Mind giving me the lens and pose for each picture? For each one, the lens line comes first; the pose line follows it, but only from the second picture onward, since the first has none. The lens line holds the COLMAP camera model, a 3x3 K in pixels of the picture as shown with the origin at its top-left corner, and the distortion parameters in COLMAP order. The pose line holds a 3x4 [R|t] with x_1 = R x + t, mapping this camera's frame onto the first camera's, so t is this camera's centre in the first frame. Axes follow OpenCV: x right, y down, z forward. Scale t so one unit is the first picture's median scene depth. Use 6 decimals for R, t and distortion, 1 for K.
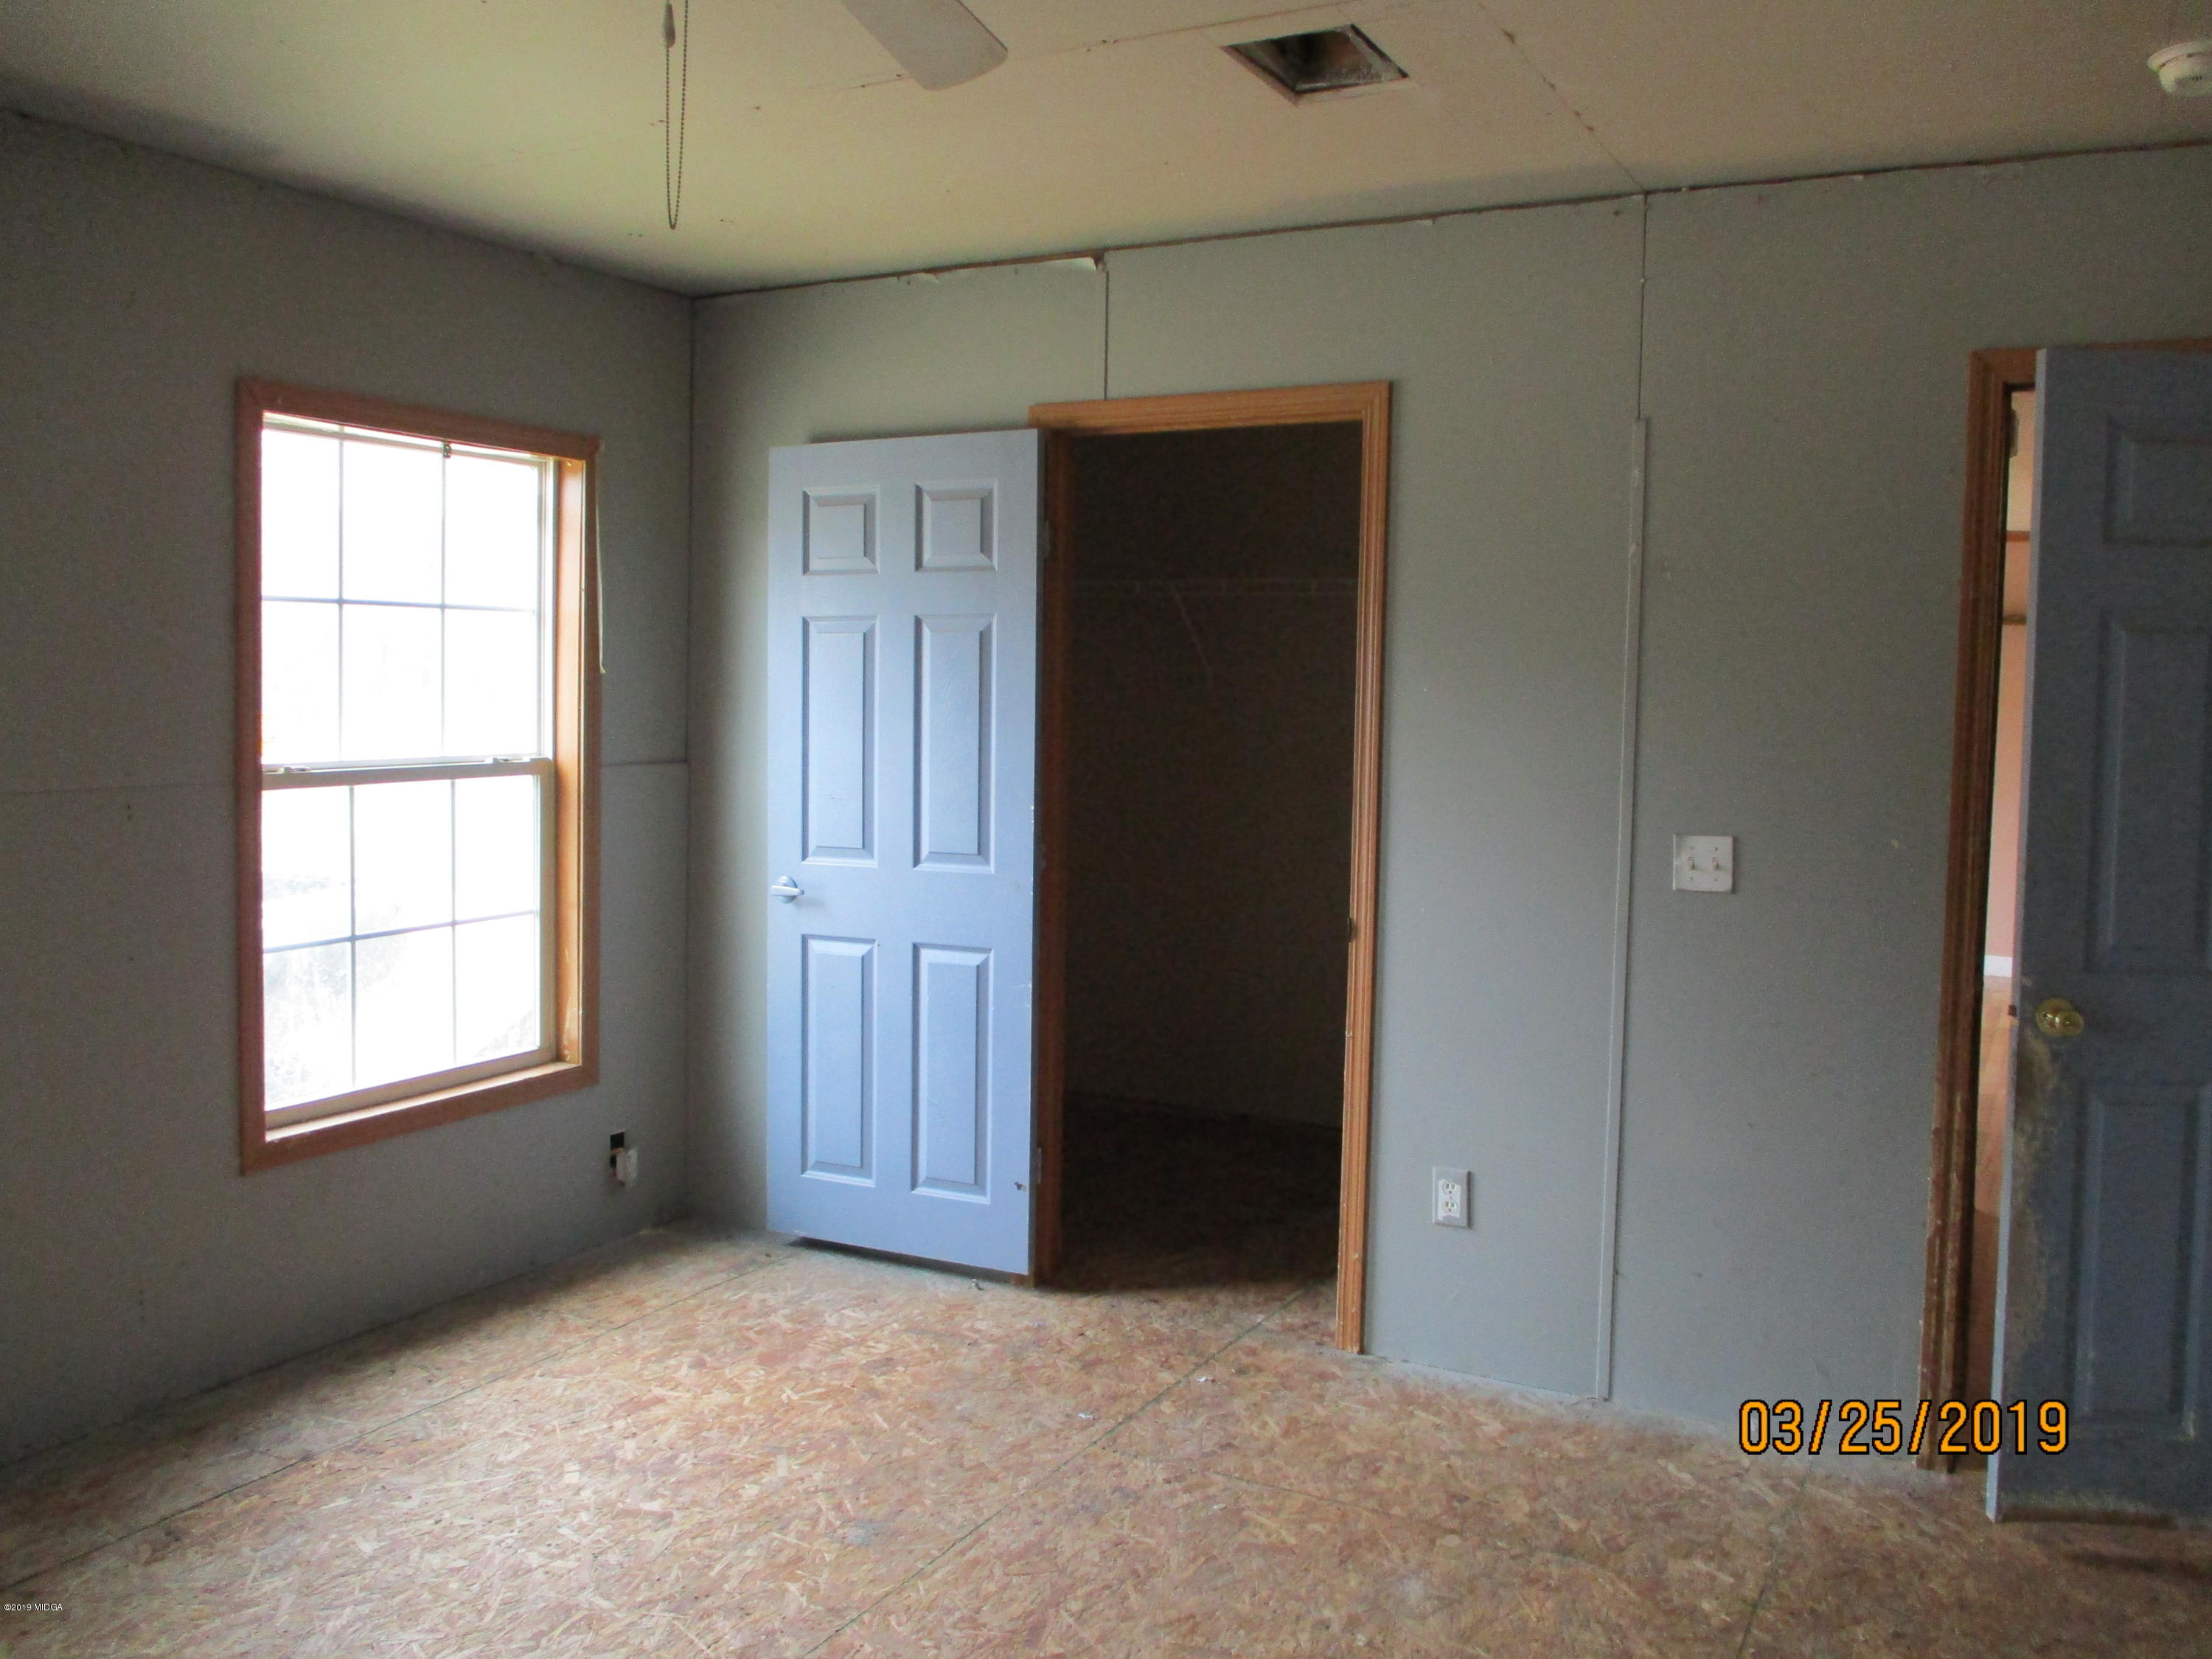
lens RADIAL K [[1839.1, 0, 1106.9], [0, 1839.1, 786.1], [0, 0, 1]] dist [-0.005441, -0.049804]
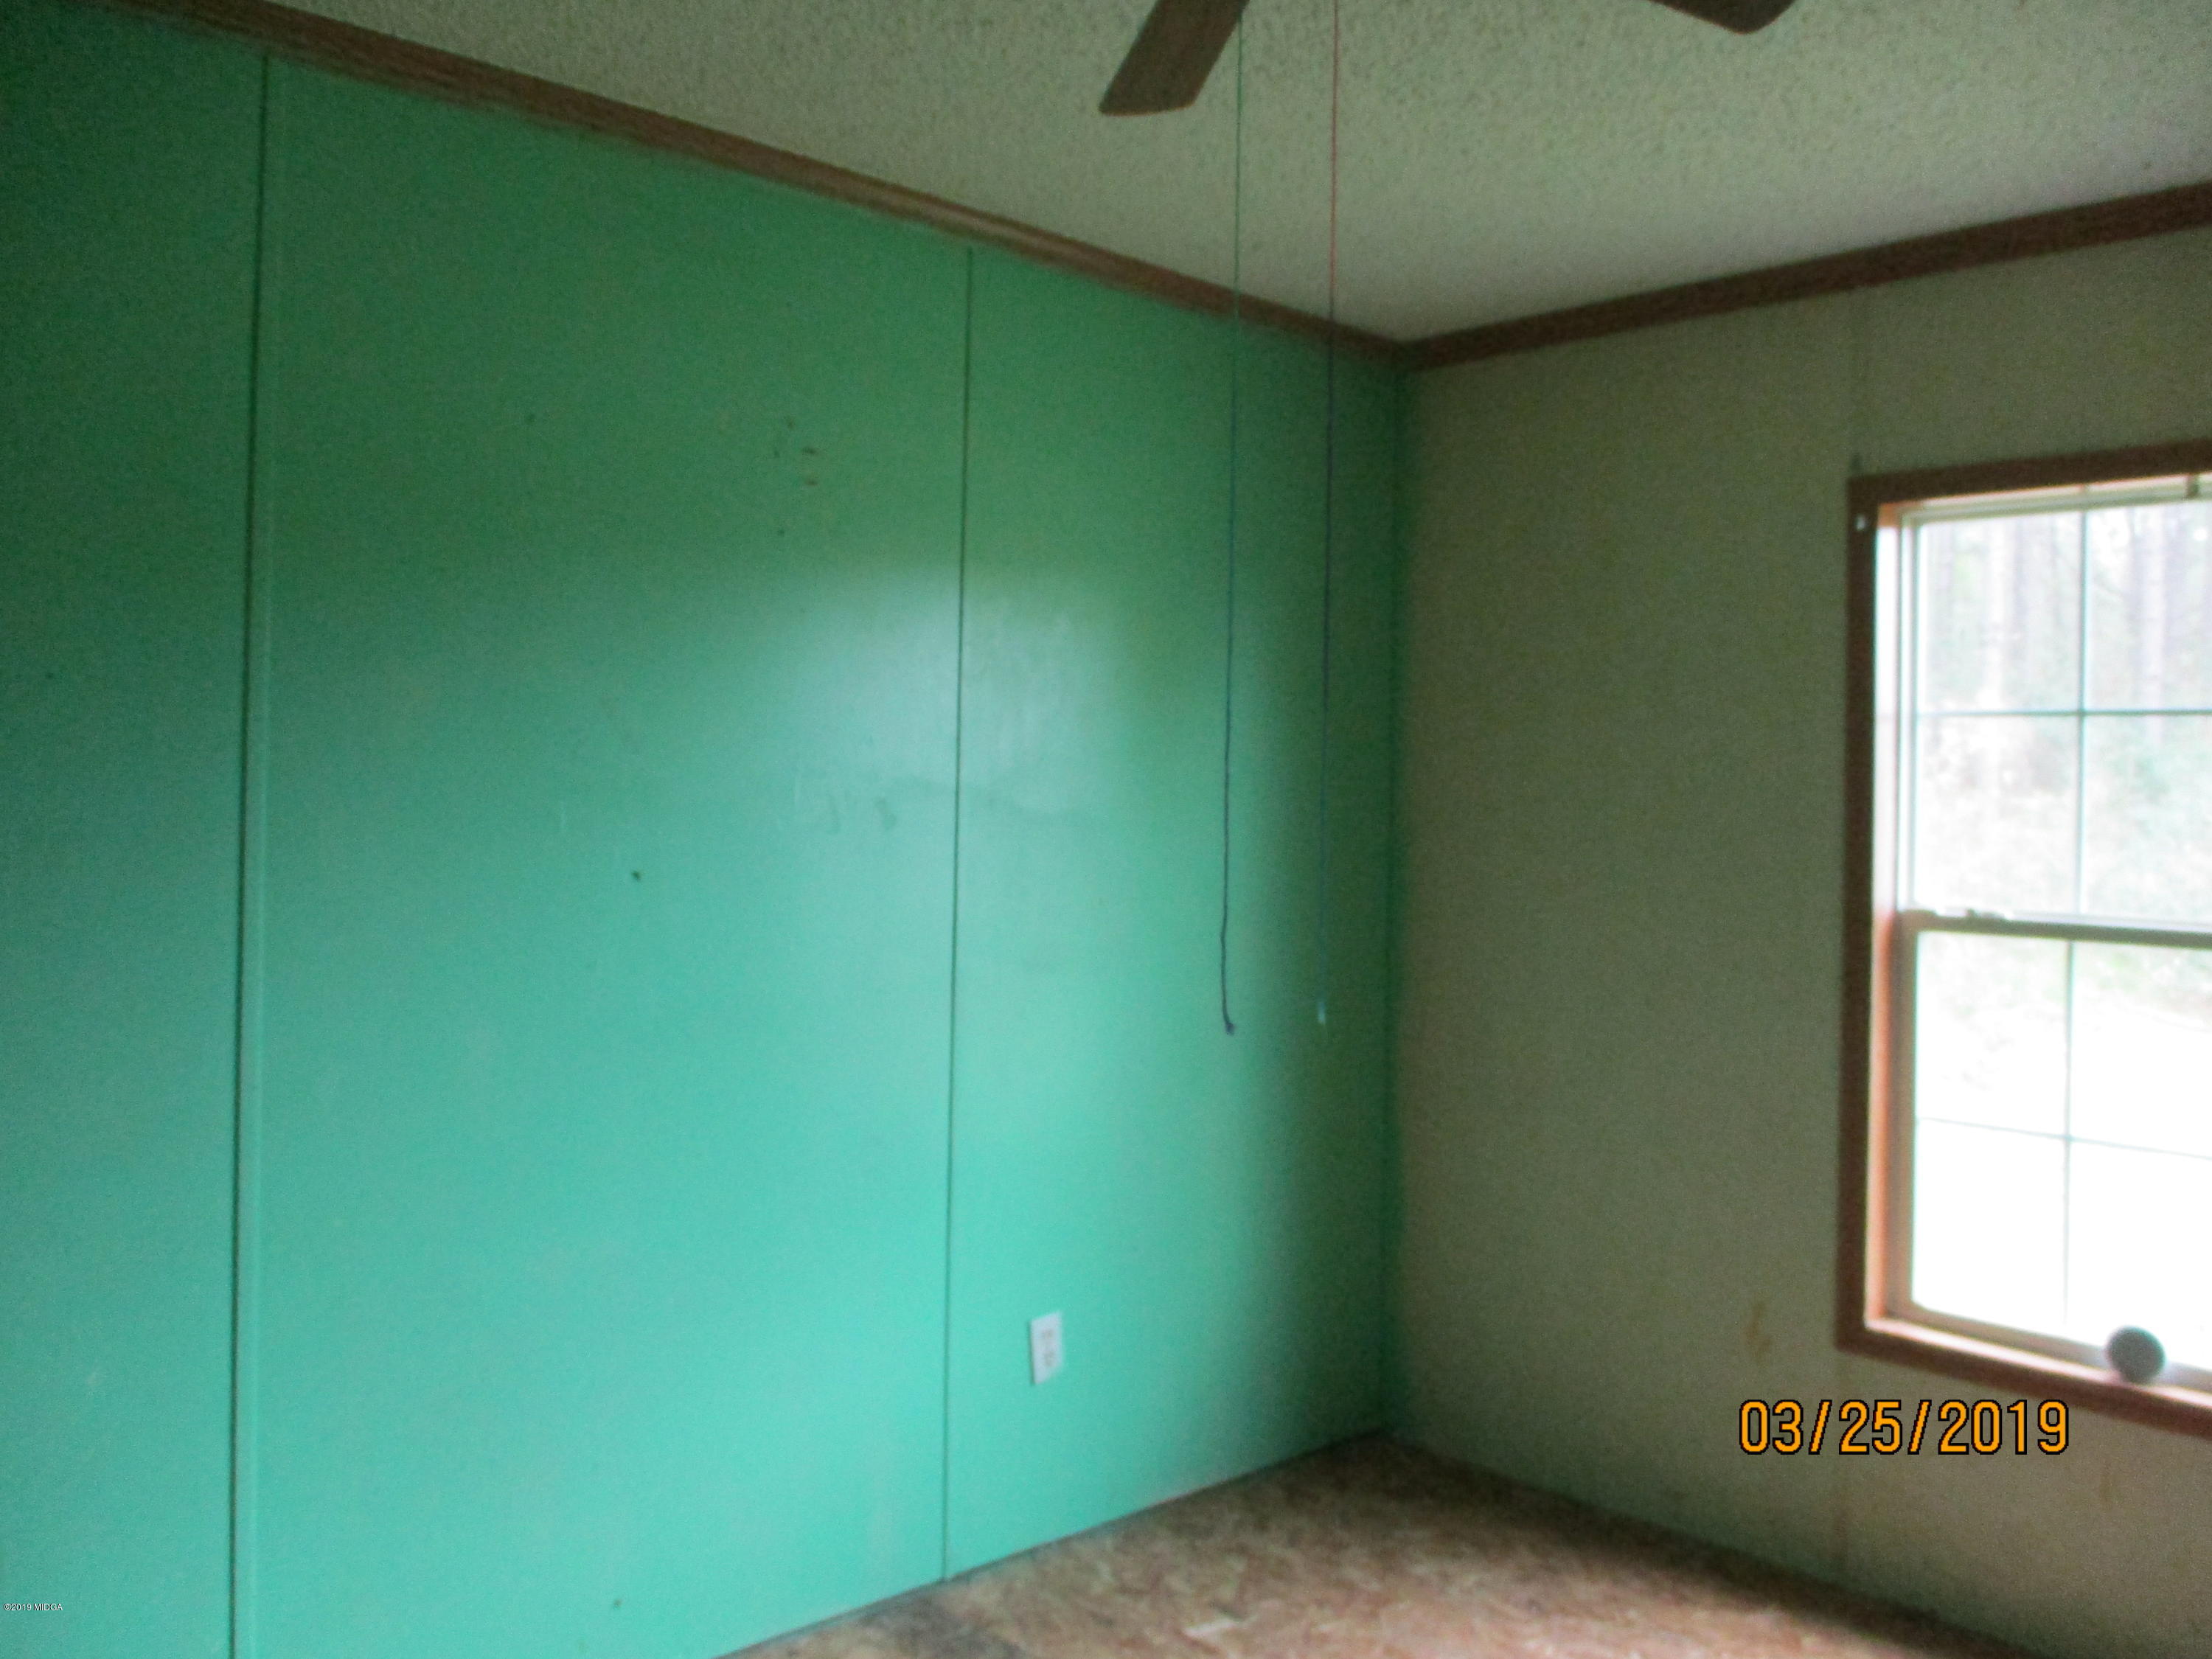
lens RADIAL K [[1839.1, 0, 1106.9], [0, 1839.1, 786.1], [0, 0, 1]] dist [-0.005441, -0.049804]
pose [[-0.301043, -0.016843, -0.953462, 0.483460], [-0.079443, 0.996811, 0.007474, -0.041839], [0.950296, 0.077996, -0.301421, 0.861020]]
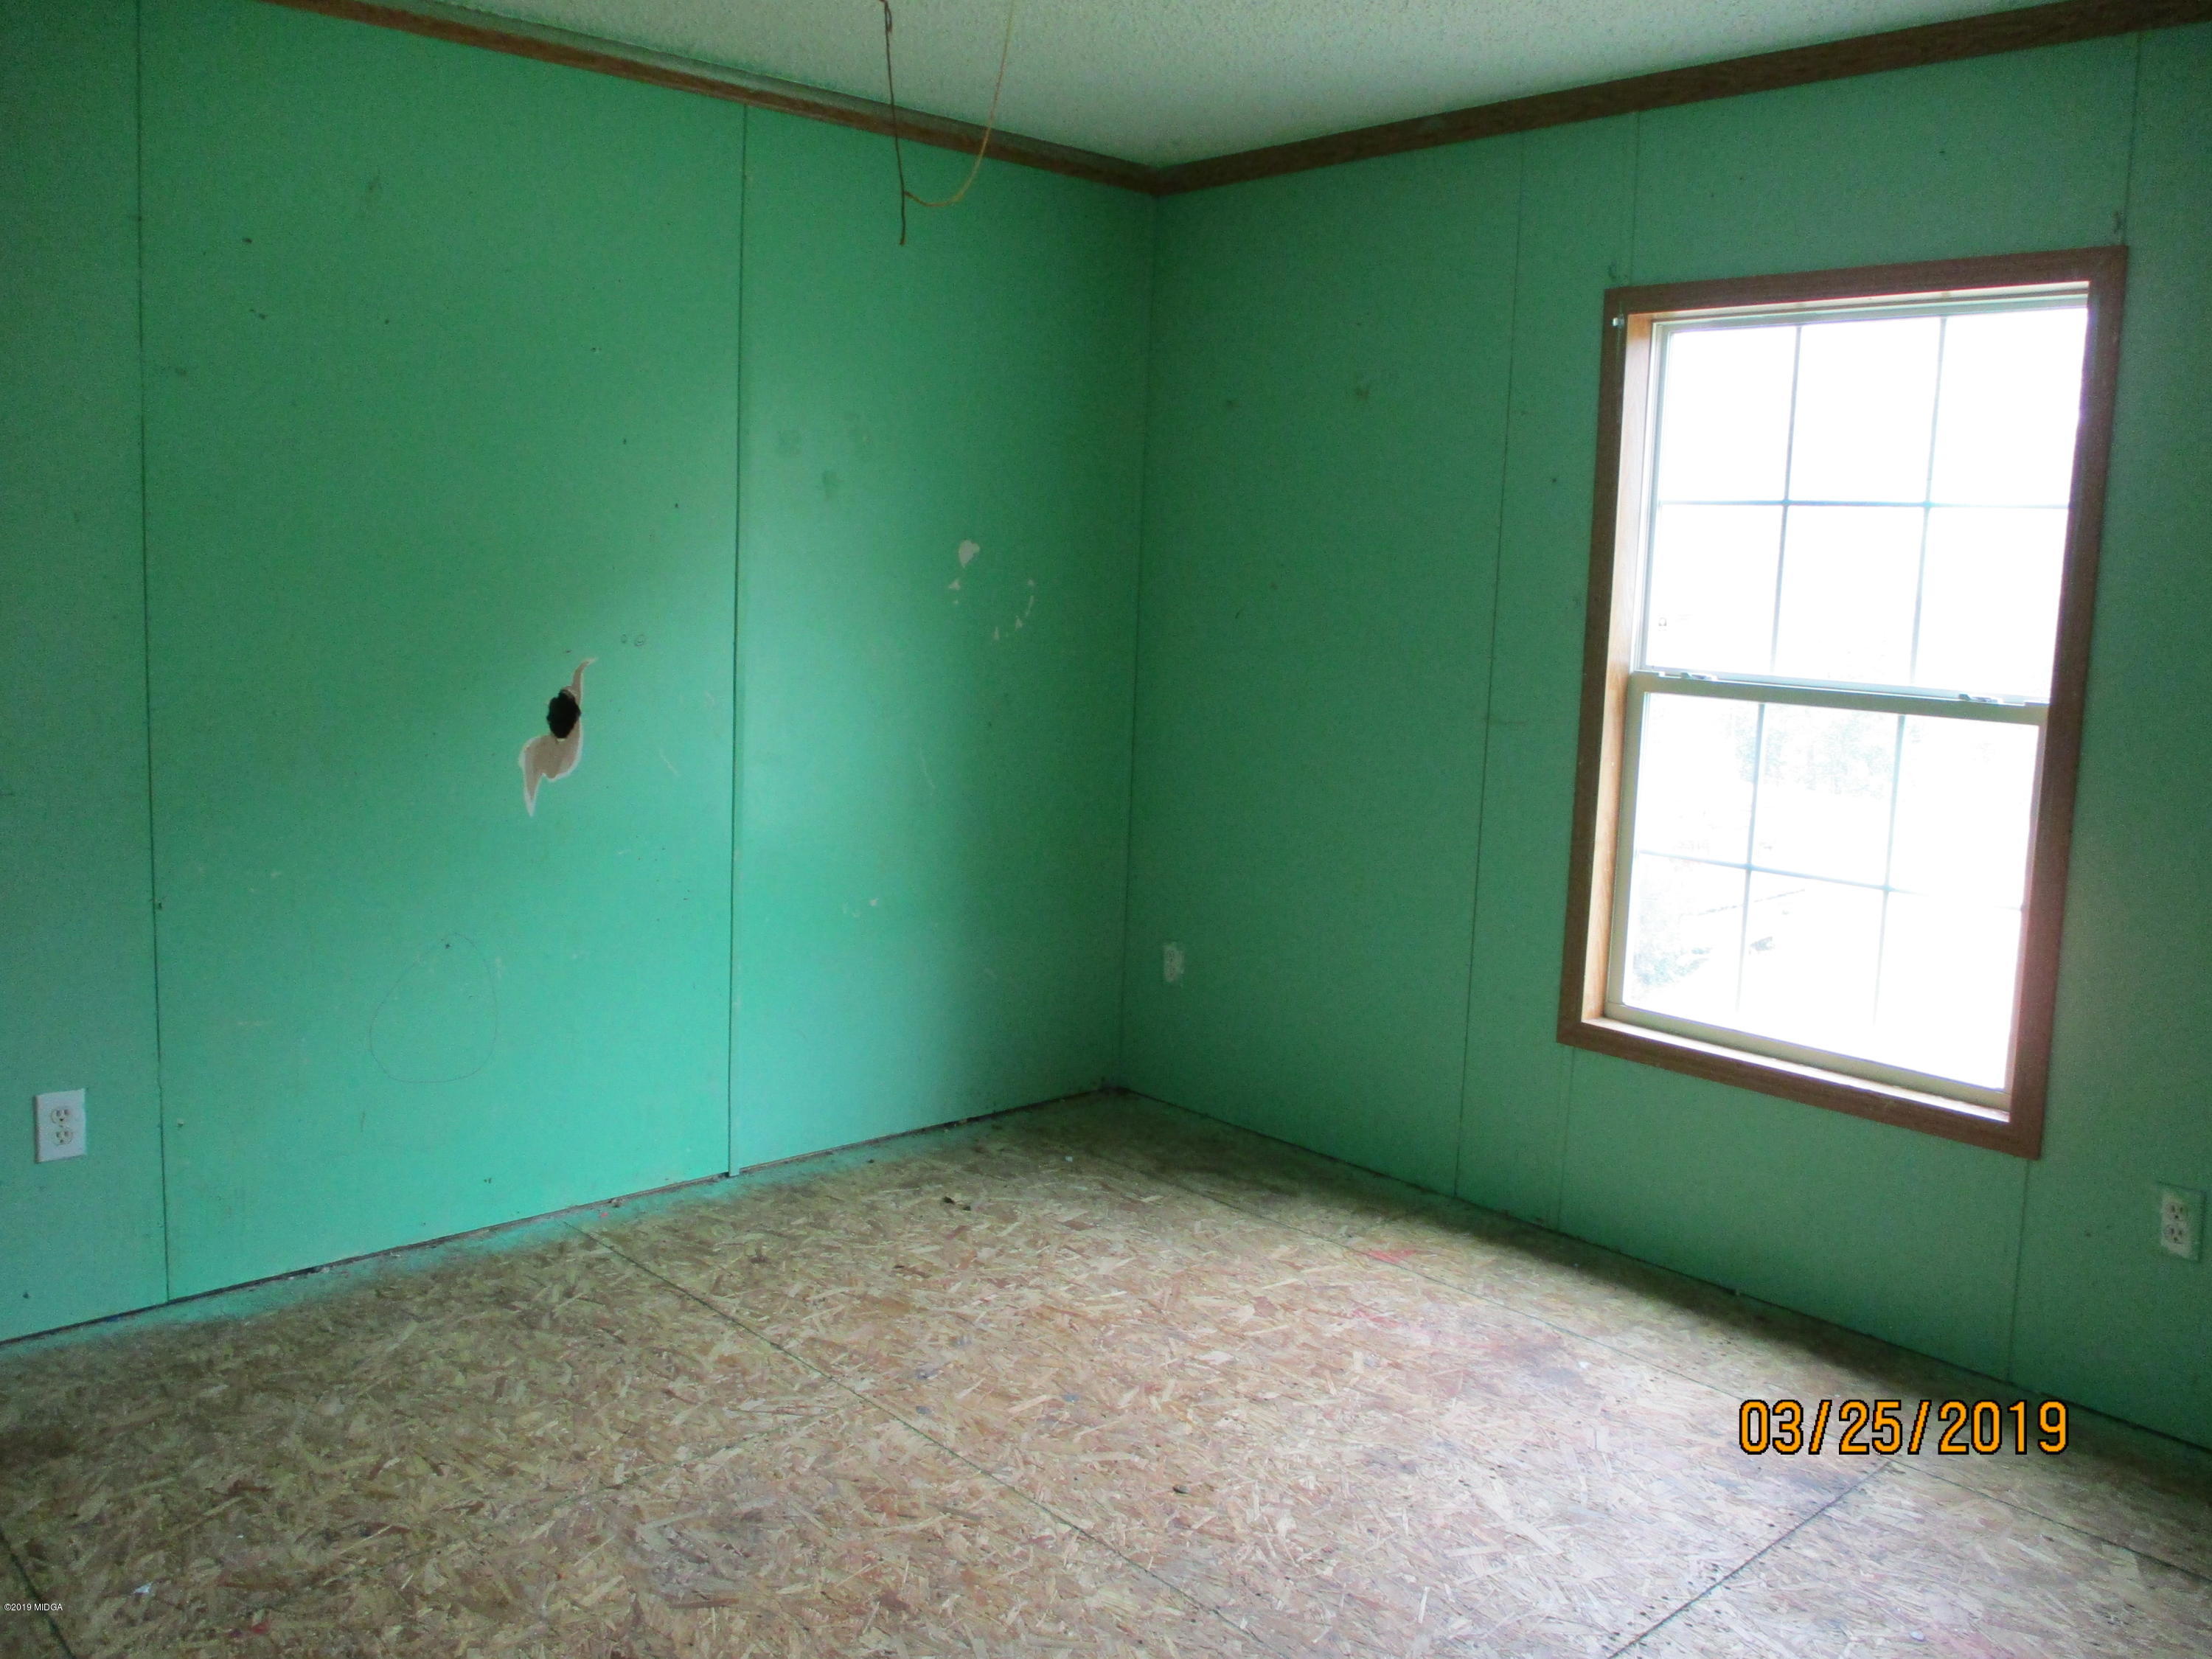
lens RADIAL K [[1779.9, 0, 1141.1], [0, 1779.9, 776.3], [0, 0, 1]] dist [-0.009299, -0.004675]
pose [[-0.283413, 0.095779, -0.954203, 0.552692], [-0.099585, 0.986681, 0.128618, -0.049130], [0.953813, 0.131477, -0.270100, 0.975184]]
